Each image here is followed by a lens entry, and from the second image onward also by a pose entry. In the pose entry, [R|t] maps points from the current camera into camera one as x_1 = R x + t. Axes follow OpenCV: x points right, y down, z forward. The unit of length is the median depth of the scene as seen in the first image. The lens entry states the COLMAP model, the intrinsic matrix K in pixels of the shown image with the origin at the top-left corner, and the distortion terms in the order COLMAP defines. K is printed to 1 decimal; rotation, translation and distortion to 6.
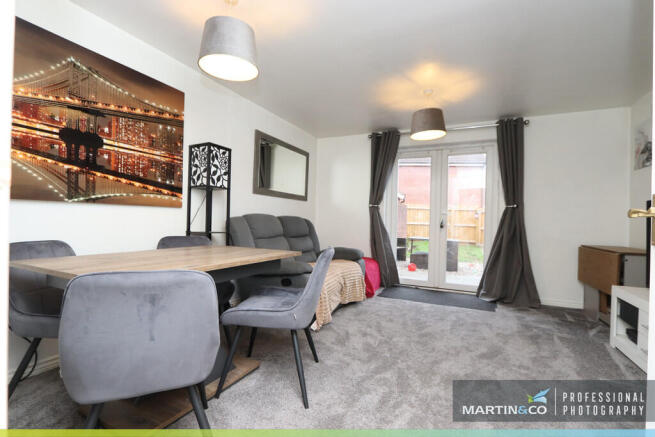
lens RADIAL K [[300.7, 0, 326.9], [0, 300.7, 217.8], [0, 0, 1]] dist [-0.013498, 0.000921]
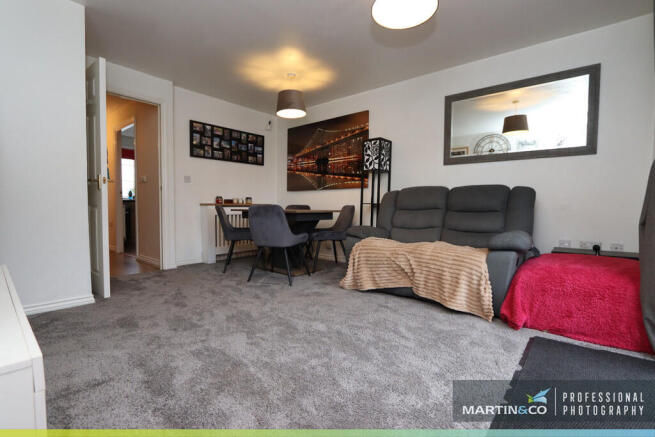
lens RADIAL K [[300.7, 0, 325.8], [0, 300.7, 219.6], [0, 0, 1]] dist [-0.013498, 0.000921]
pose [[-0.242248, 0.011354, -0.970148, 1.125830], [-0.009743, 0.999853, 0.014135, 0.116882], [0.970166, 0.012876, -0.242101, 1.274604]]
